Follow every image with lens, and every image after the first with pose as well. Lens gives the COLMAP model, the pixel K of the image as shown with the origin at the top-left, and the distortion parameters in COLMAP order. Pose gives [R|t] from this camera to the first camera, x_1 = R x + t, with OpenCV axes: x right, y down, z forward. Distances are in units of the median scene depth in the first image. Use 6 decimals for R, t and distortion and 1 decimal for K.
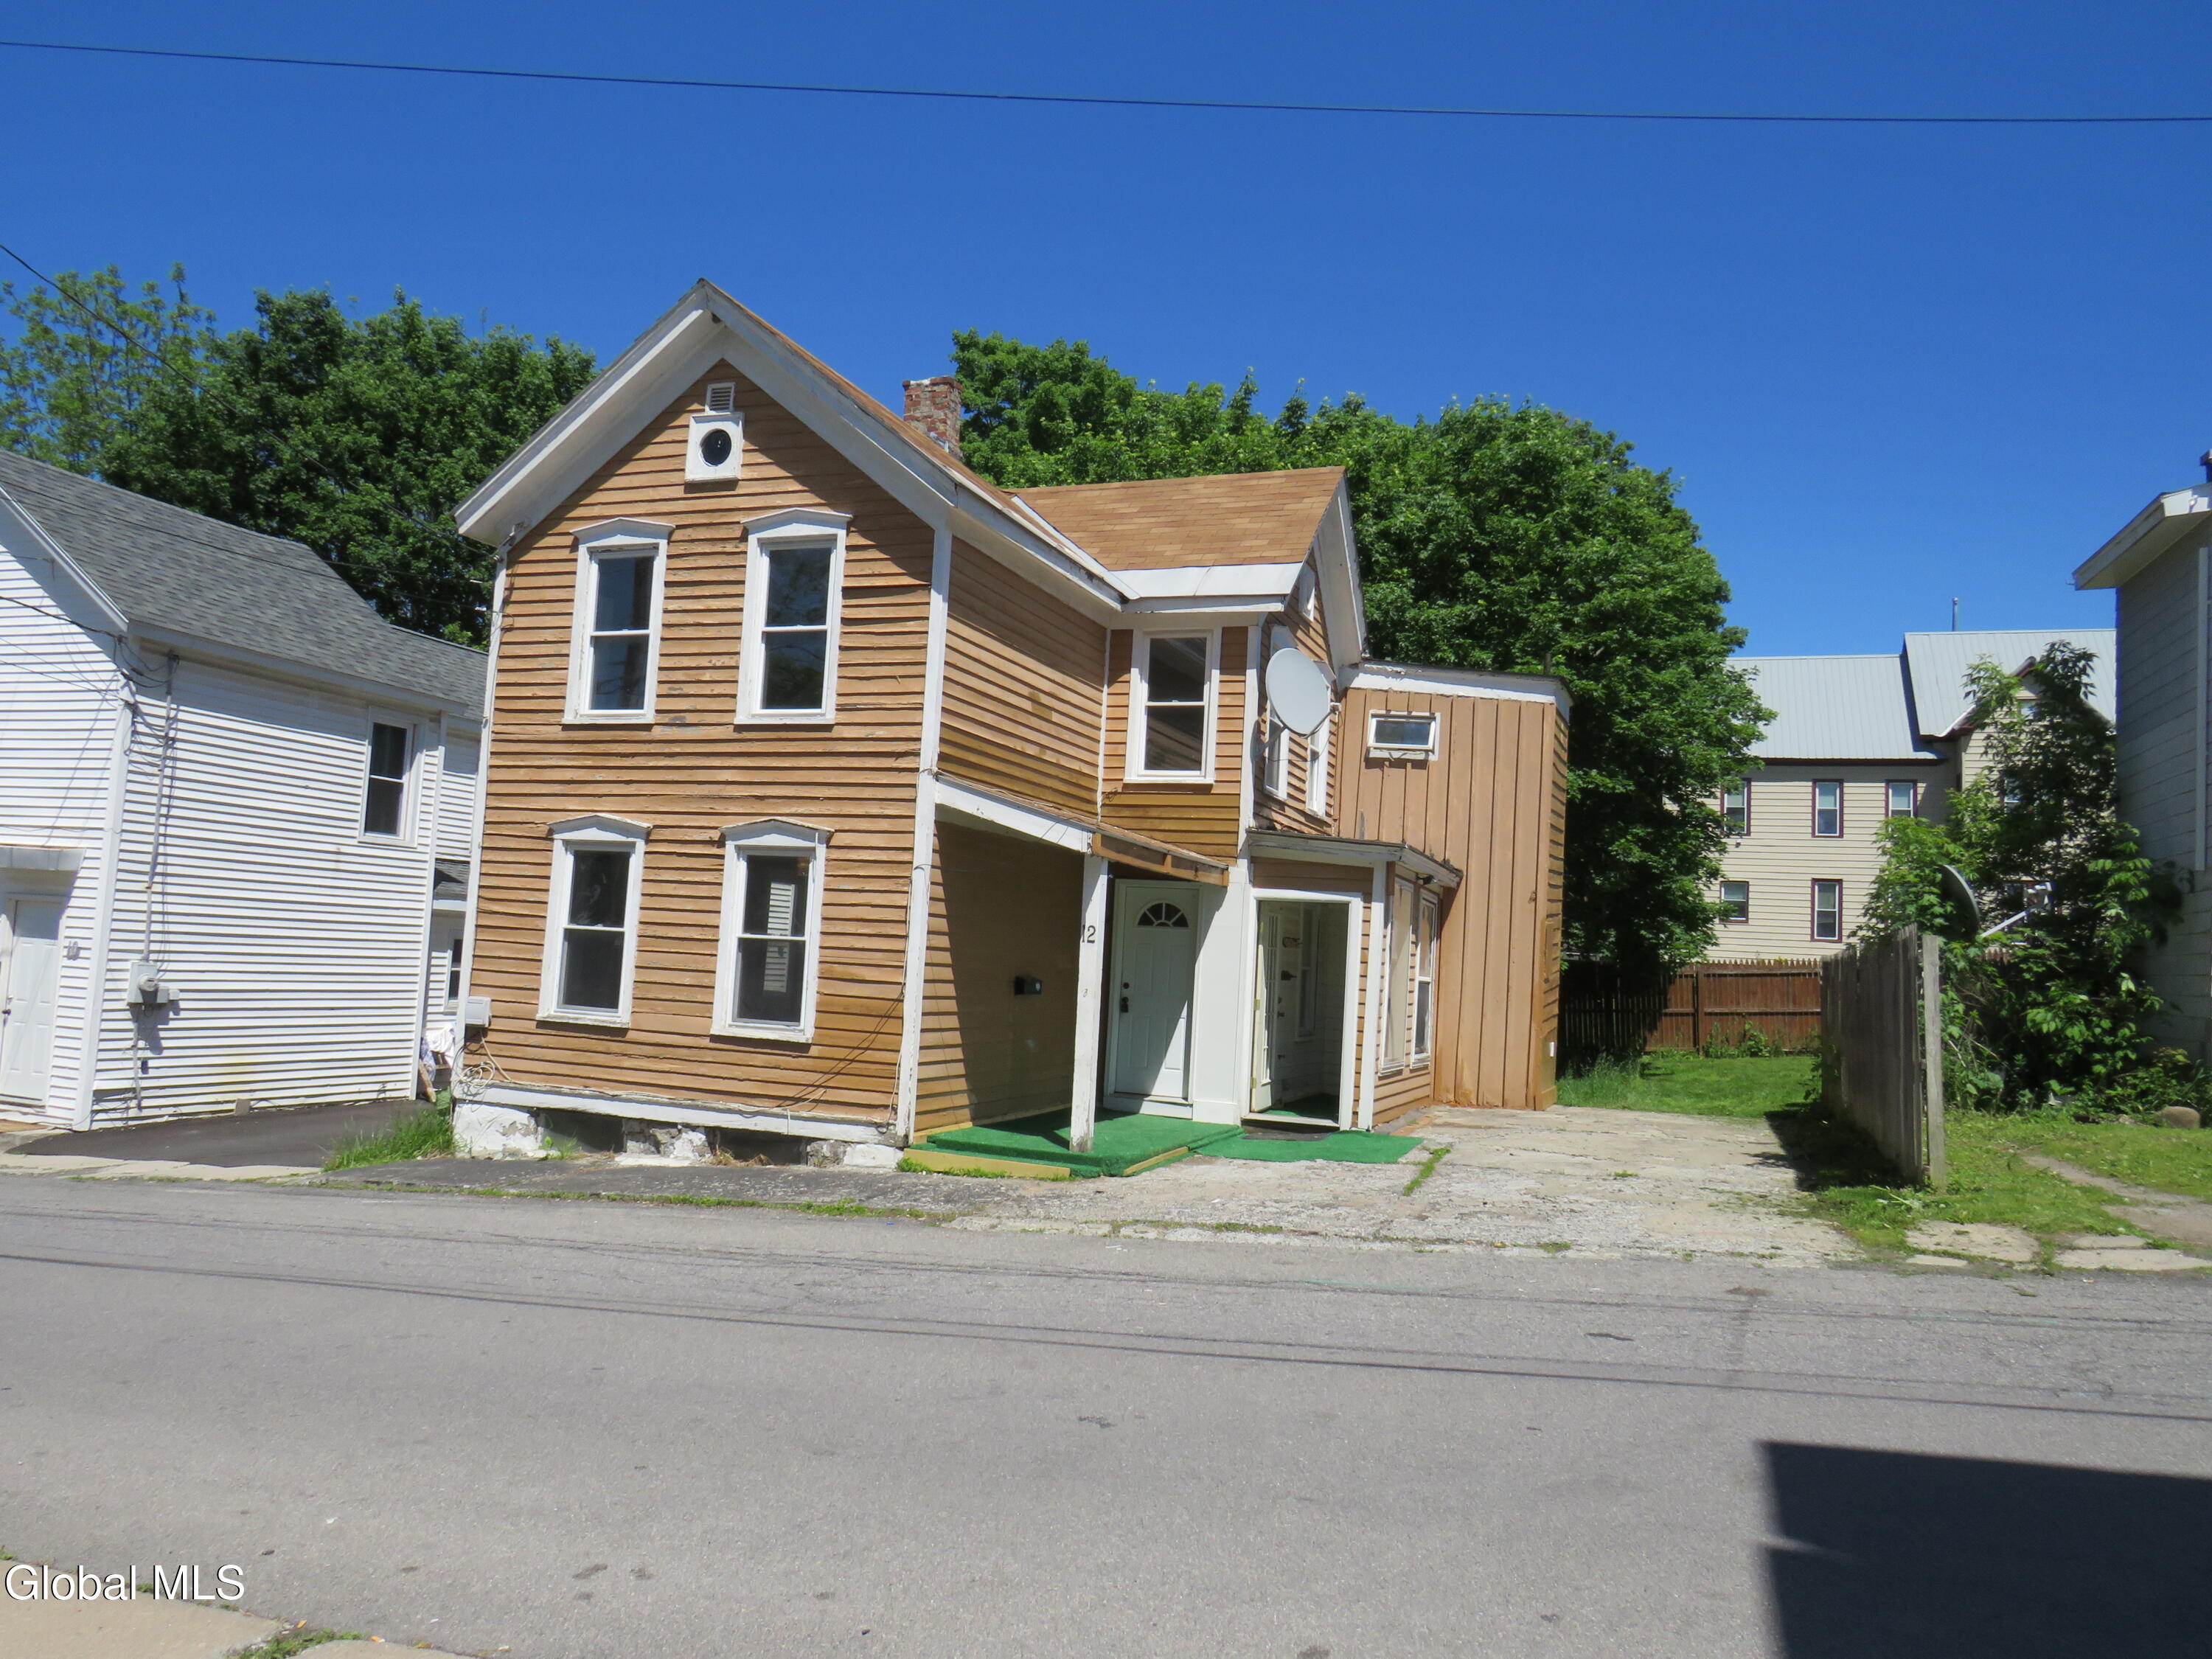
lens RADIAL K [[1786.3, 0, 1101.6], [0, 1786.3, 824.0], [0, 0, 1]] dist [-0.023200, -0.023169]
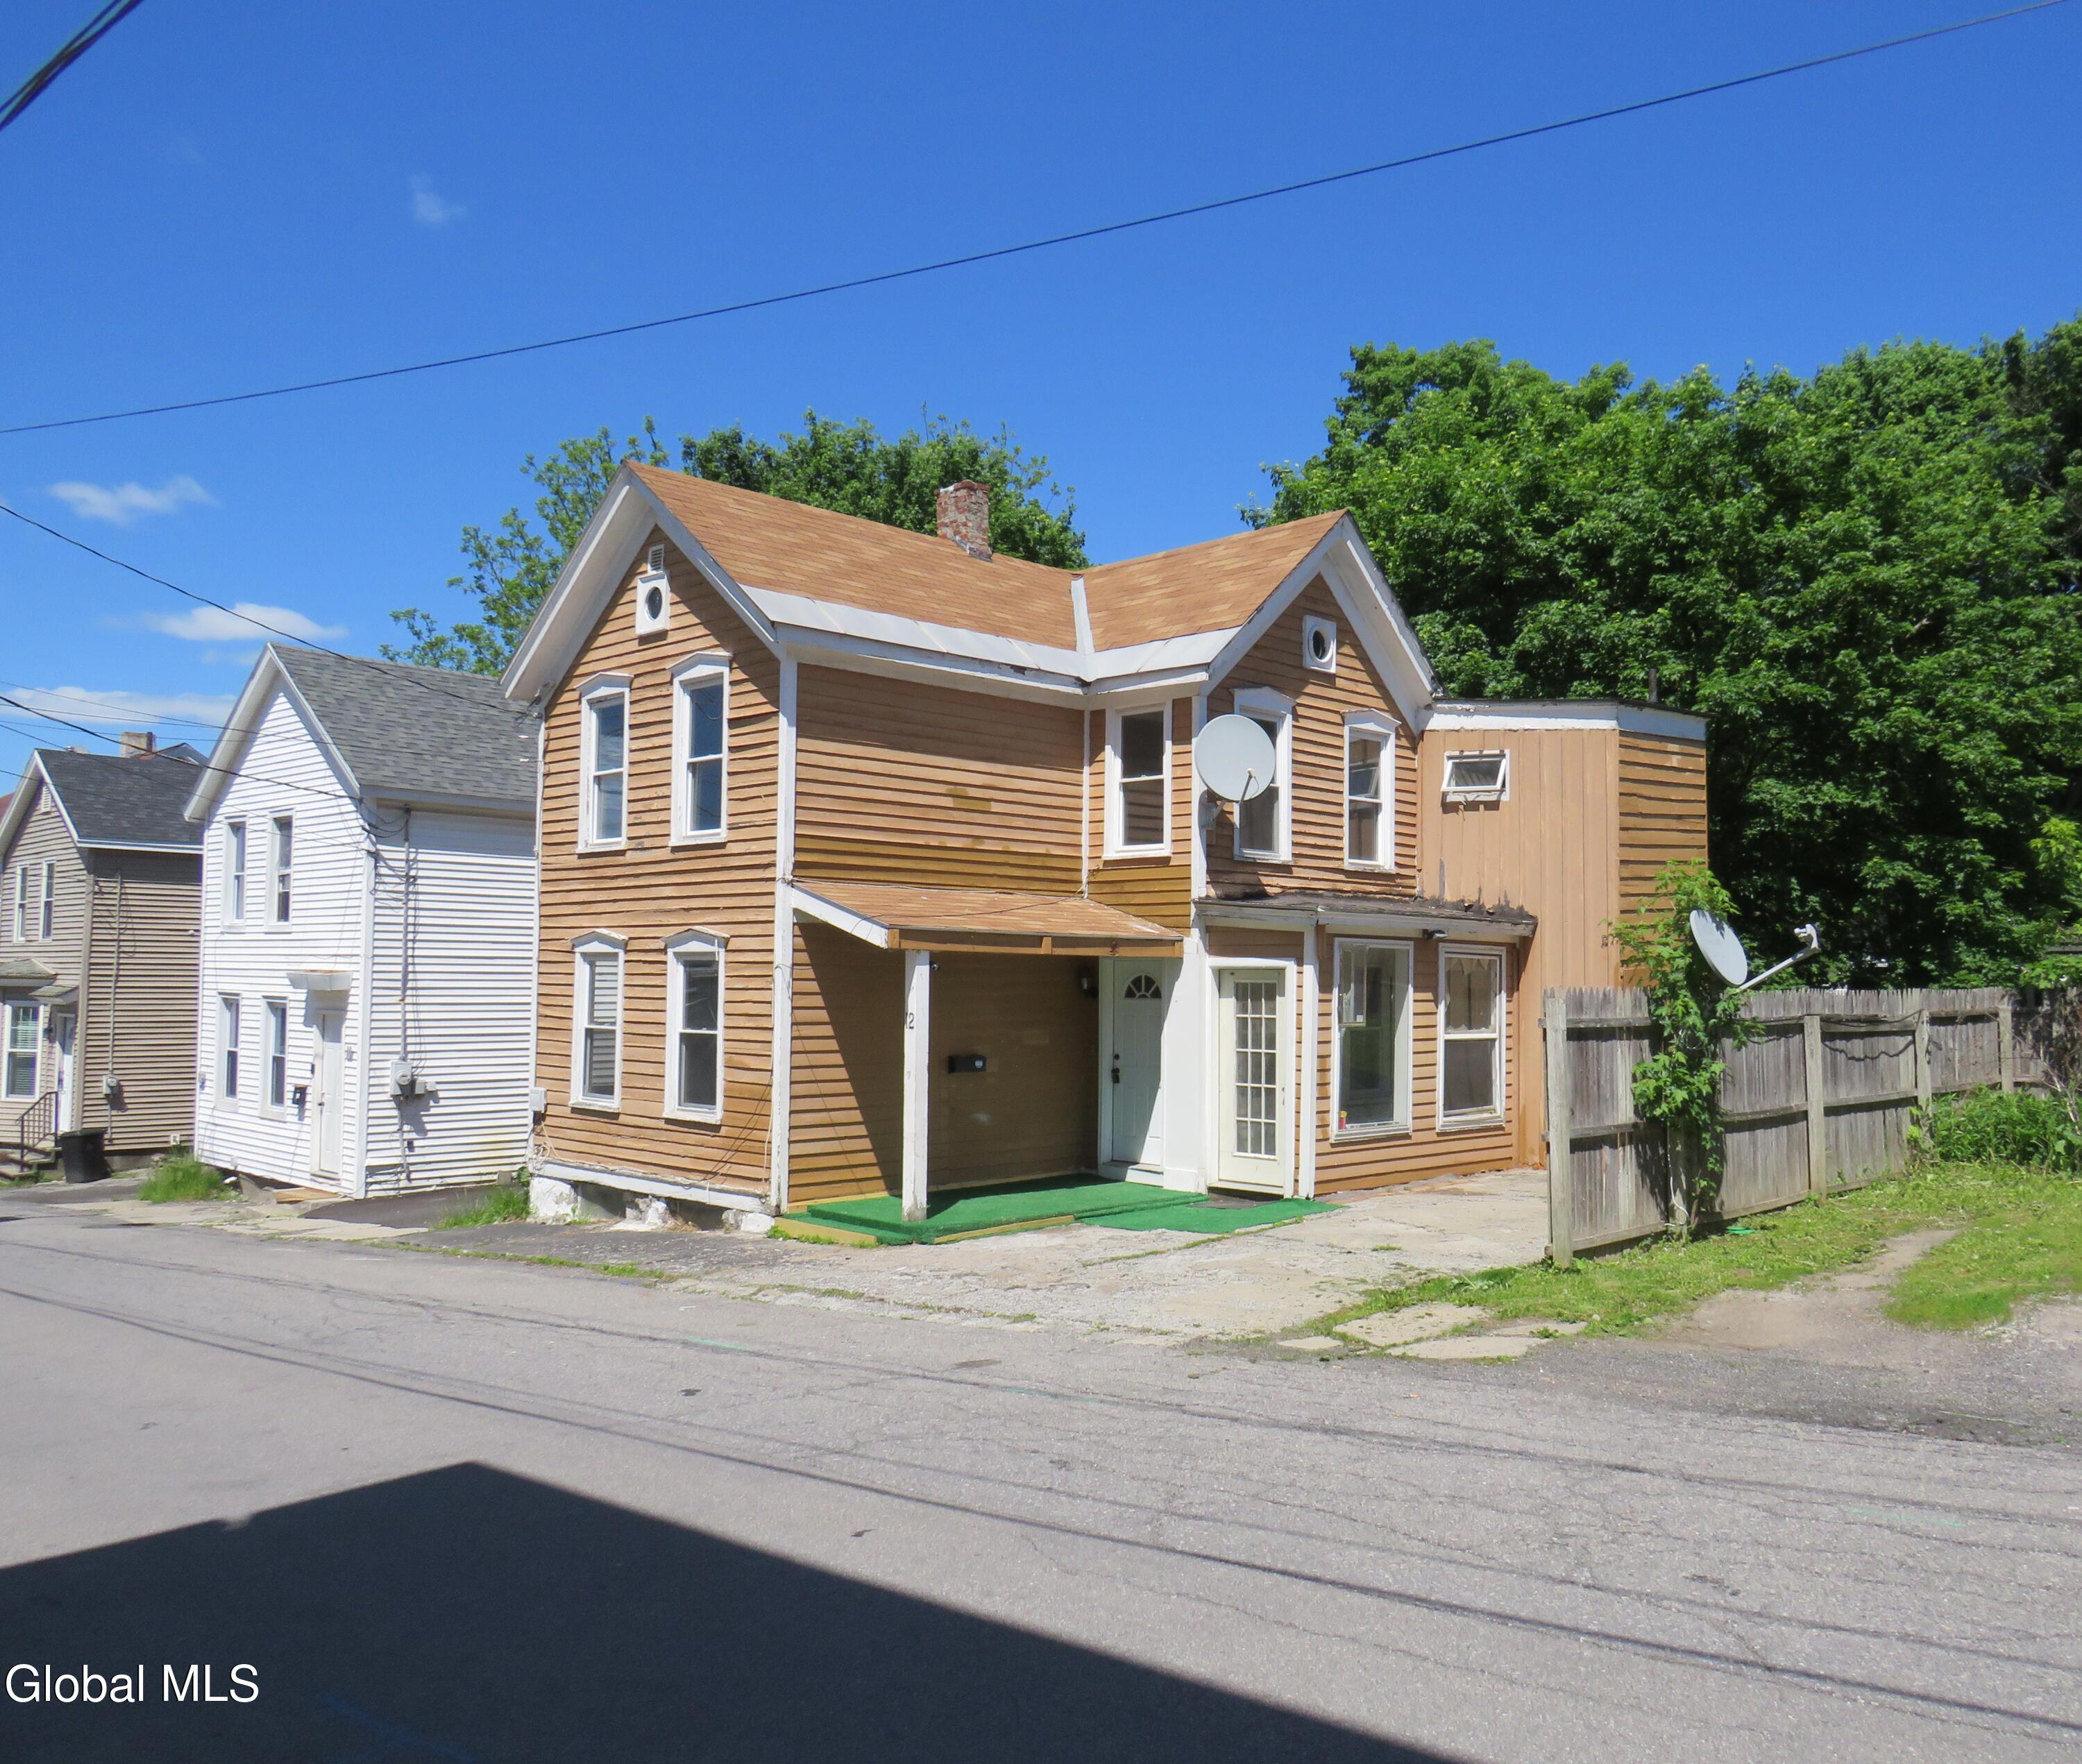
lens RADIAL K [[1917.8, 0, 1054.3], [0, 1917.8, 899.3], [0, 0, 1]] dist [-0.028802, 0.000000]
pose [[0.909354, -0.064358, -0.411016, 0.451967], [0.074612, 0.997173, 0.008935, -0.012654], [0.409279, -0.038792, 0.911584, -0.017366]]
